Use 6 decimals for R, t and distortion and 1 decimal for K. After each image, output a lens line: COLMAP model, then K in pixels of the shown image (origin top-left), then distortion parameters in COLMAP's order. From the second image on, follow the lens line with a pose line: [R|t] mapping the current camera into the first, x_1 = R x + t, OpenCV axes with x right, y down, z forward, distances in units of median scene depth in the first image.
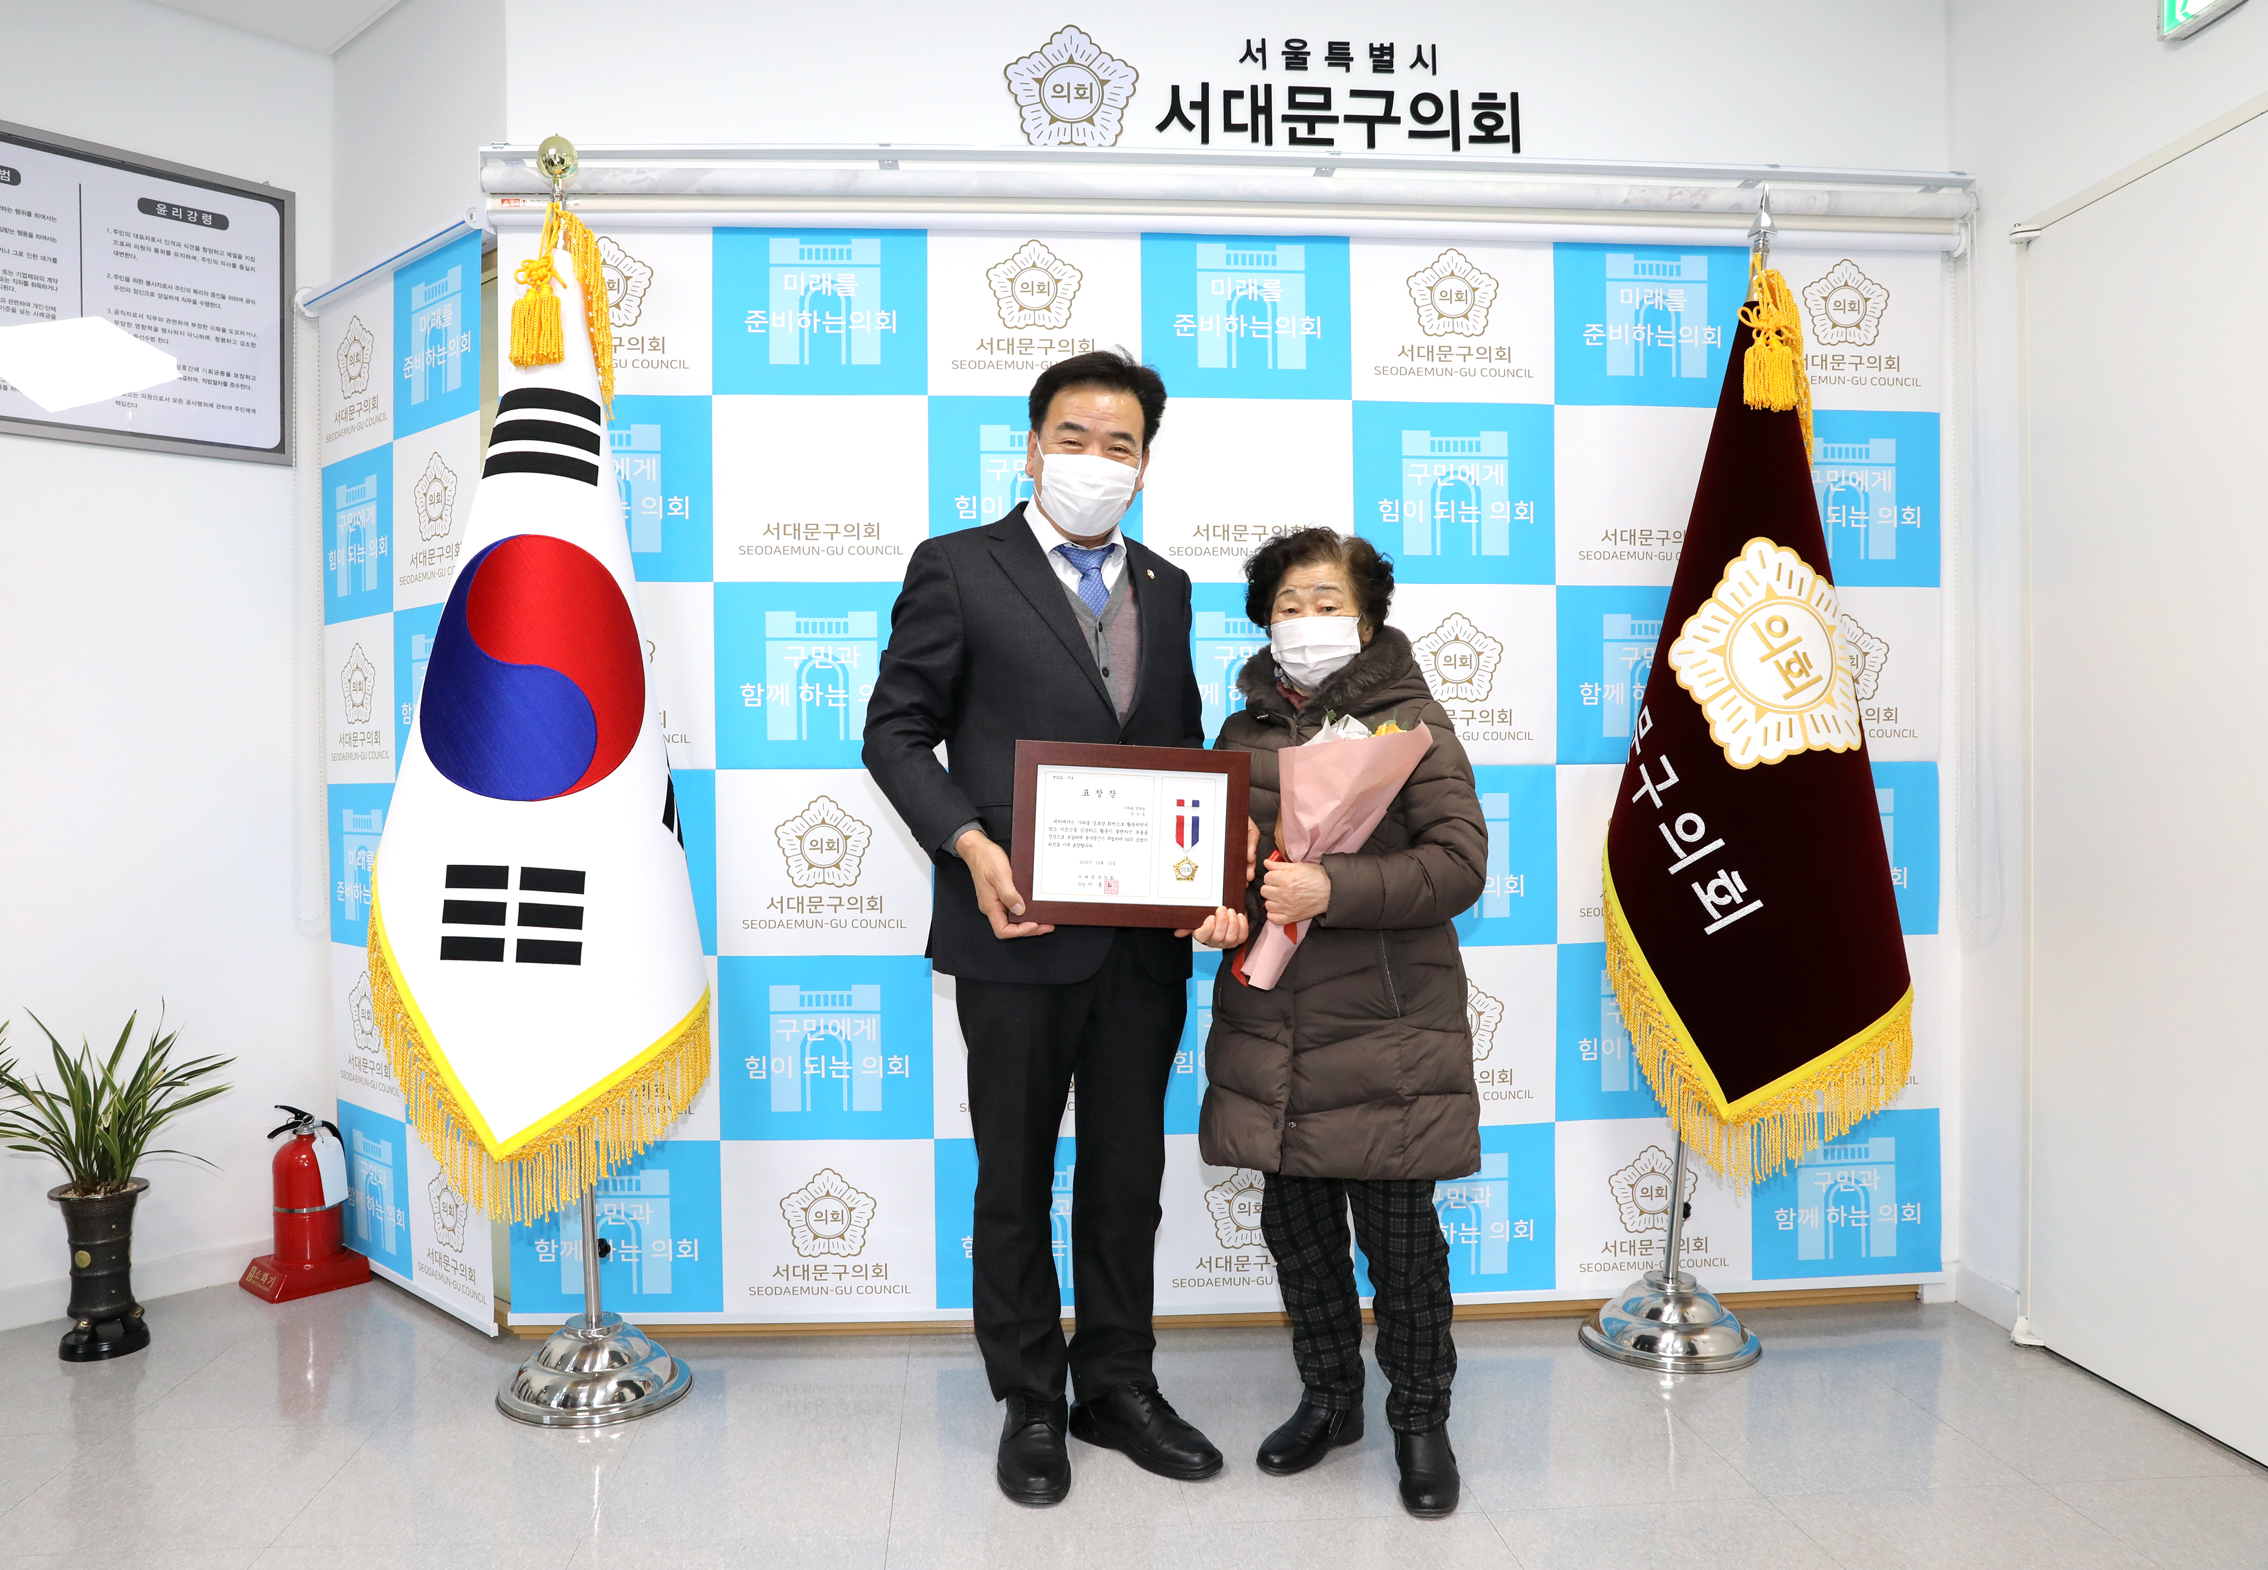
lens RADIAL K [[1601.2, 0, 1088.0], [0, 1601.2, 789.1], [0, 0, 1]] dist [-0.109493, 0.087483]
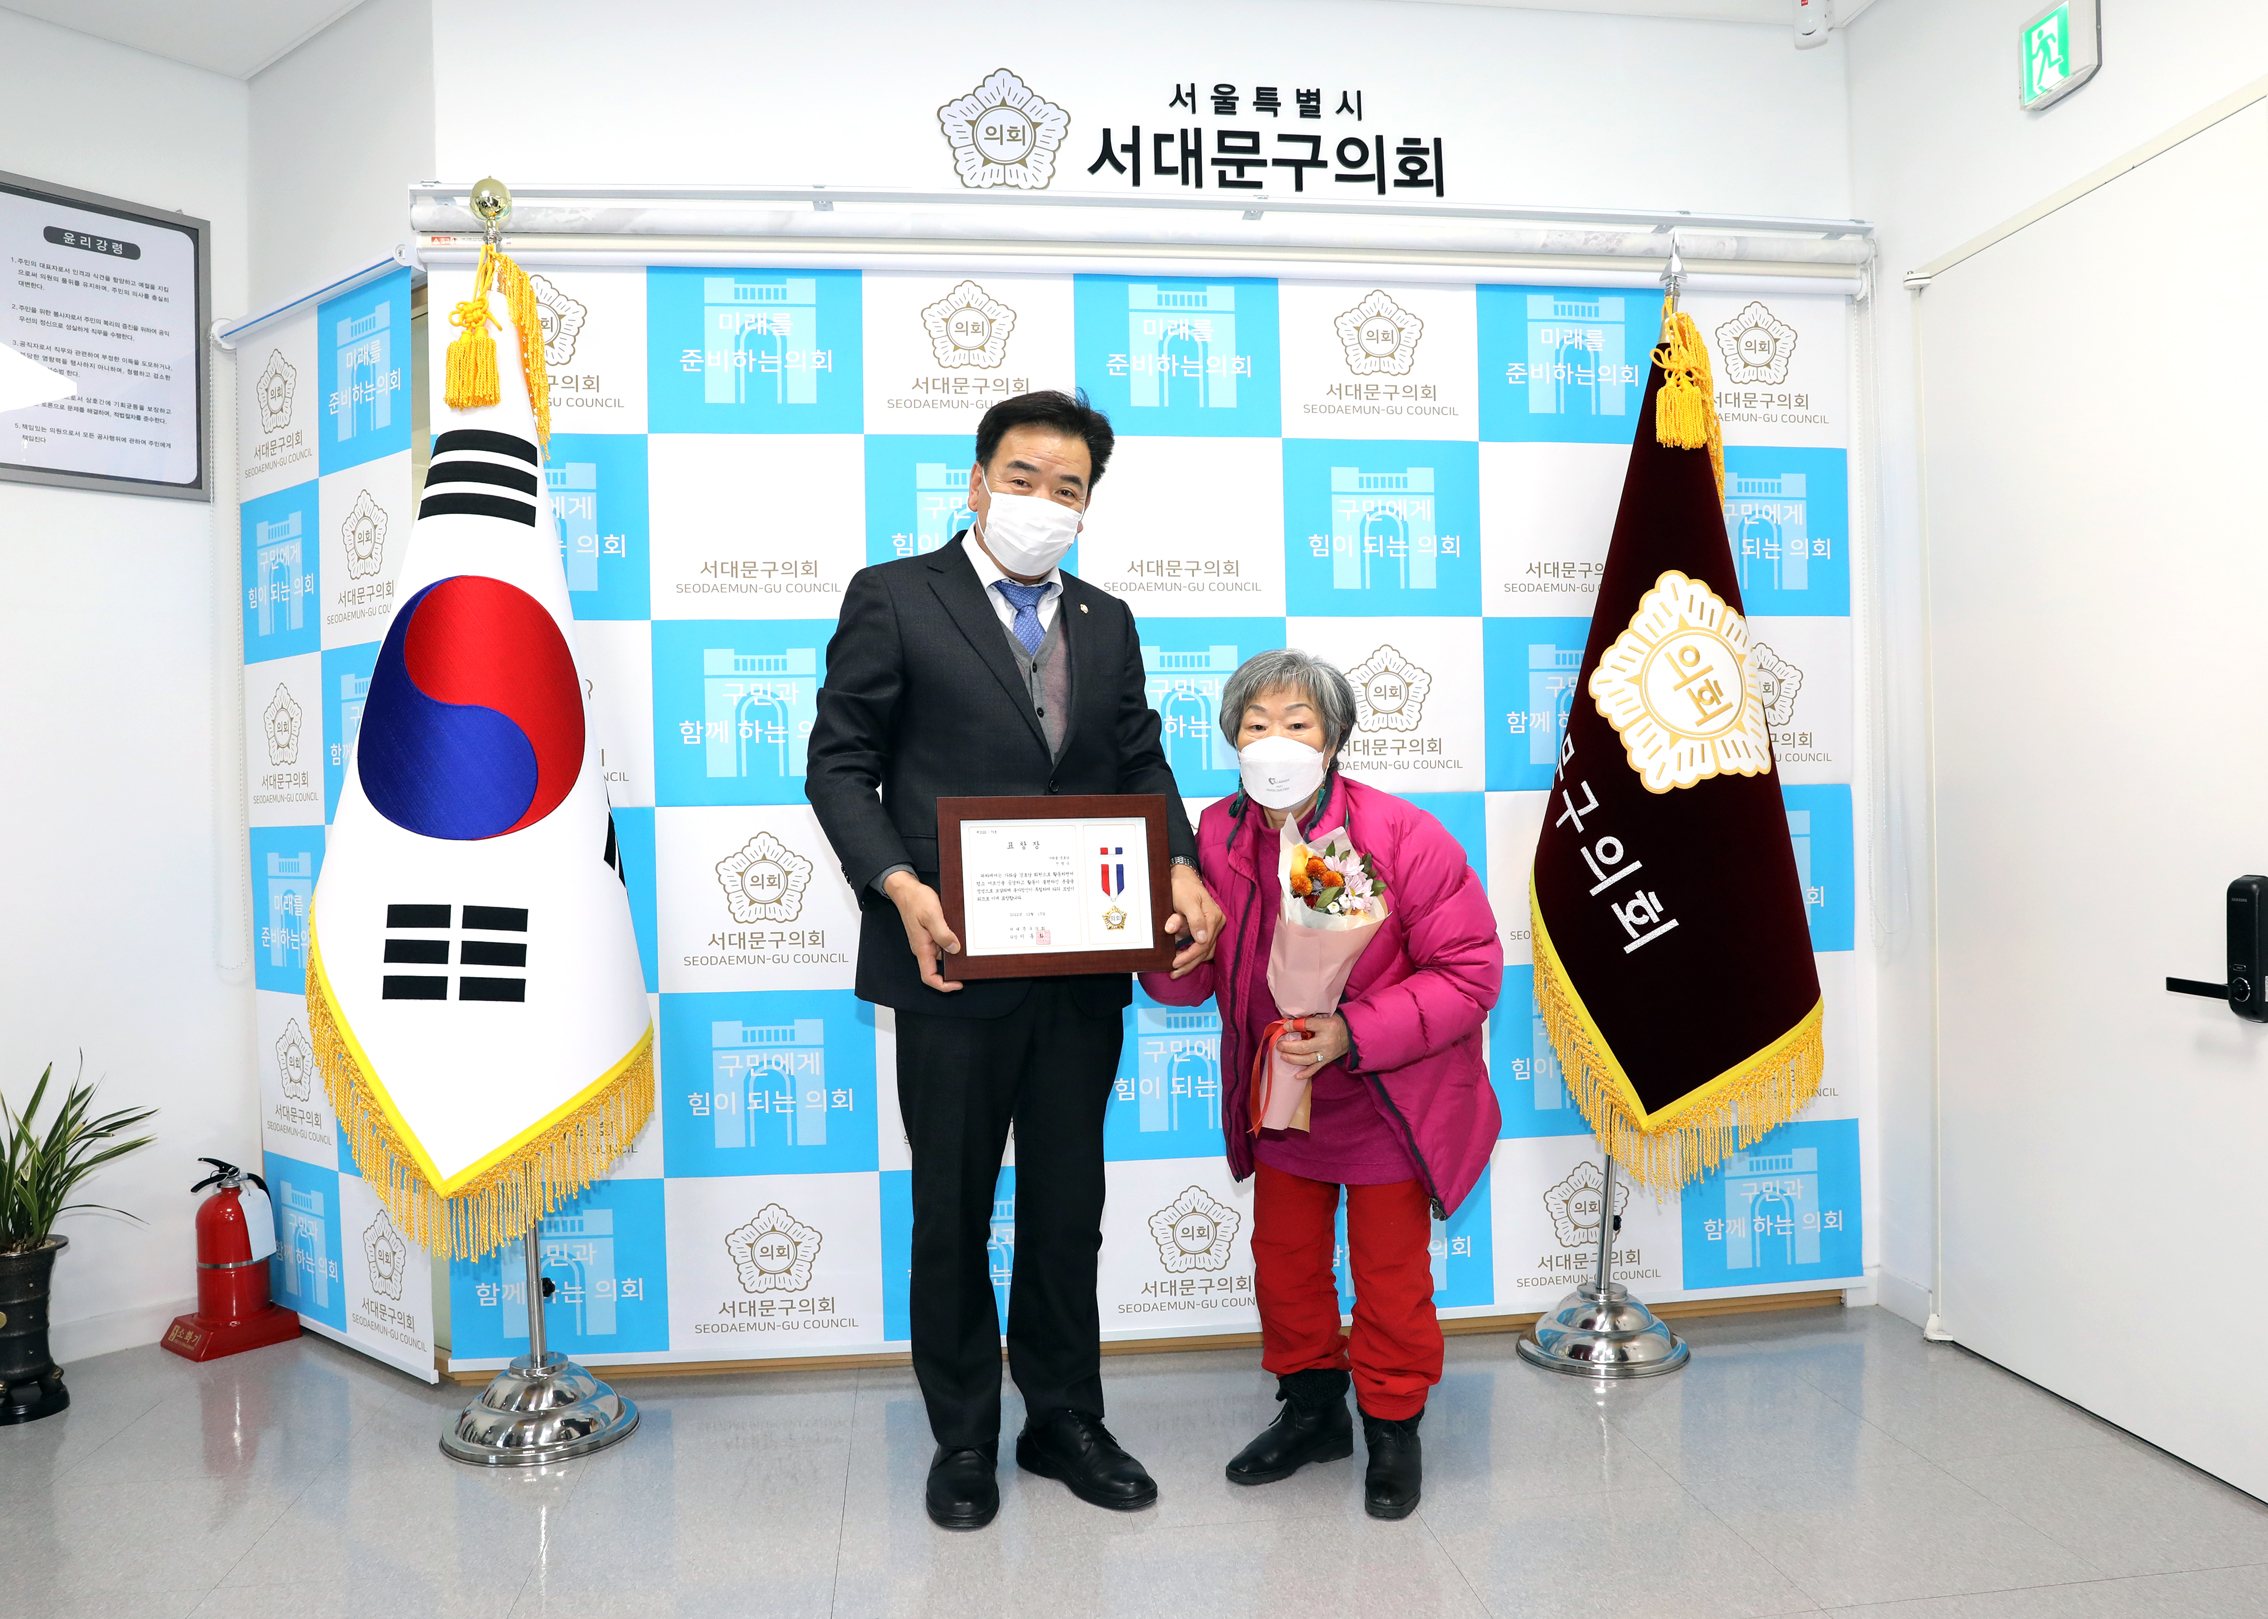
lens RADIAL K [[1699.8, 0, 1166.3], [0, 1699.8, 809.0], [0, 0, 1]] dist [-0.108139, 0.085751]
pose [[0.997321, -0.012995, 0.071980, 0.010362], [0.013677, 0.999866, -0.008991, 0.002748], [-0.071853, 0.009951, 0.997366, -0.078283]]
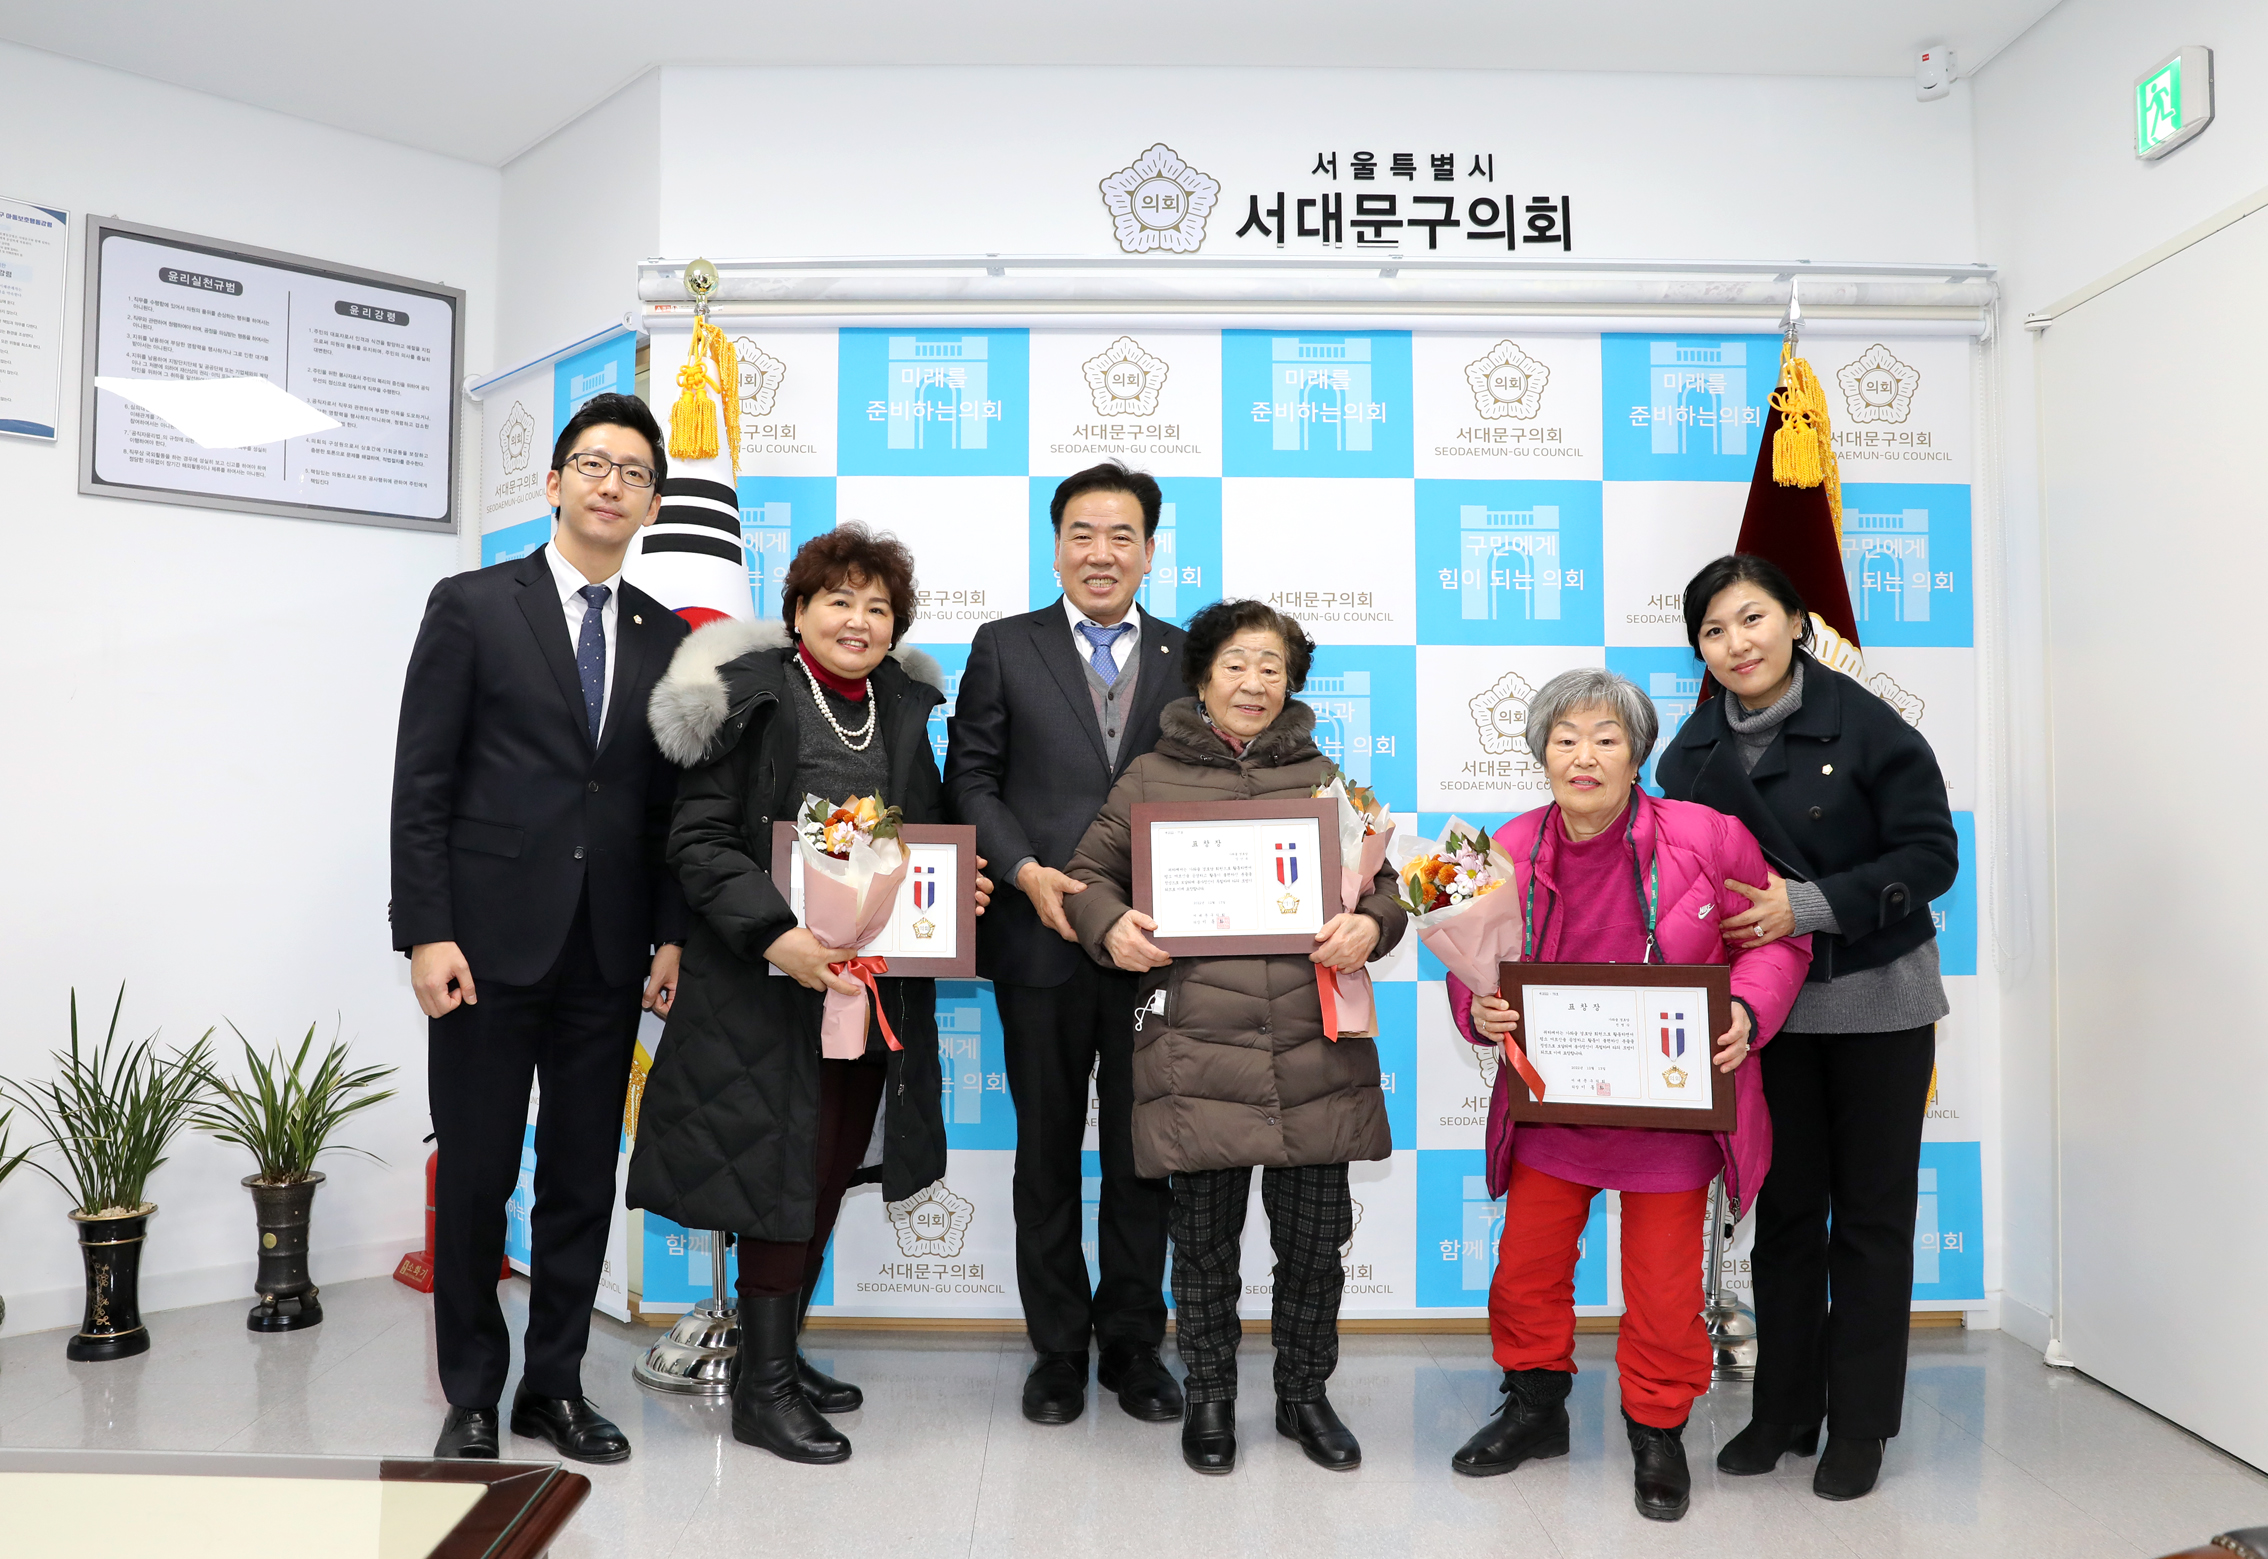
lens RADIAL K [[1714.2, 0, 1094.4], [0, 1714.2, 761.3], [0, 0, 1]] dist [-0.108777, 0.084671]
pose [[0.997906, 0.006015, -0.064393, 0.022675], [-0.009057, 0.998852, -0.047049, 0.007456], [0.064036, 0.047534, 0.996815, -0.177096]]
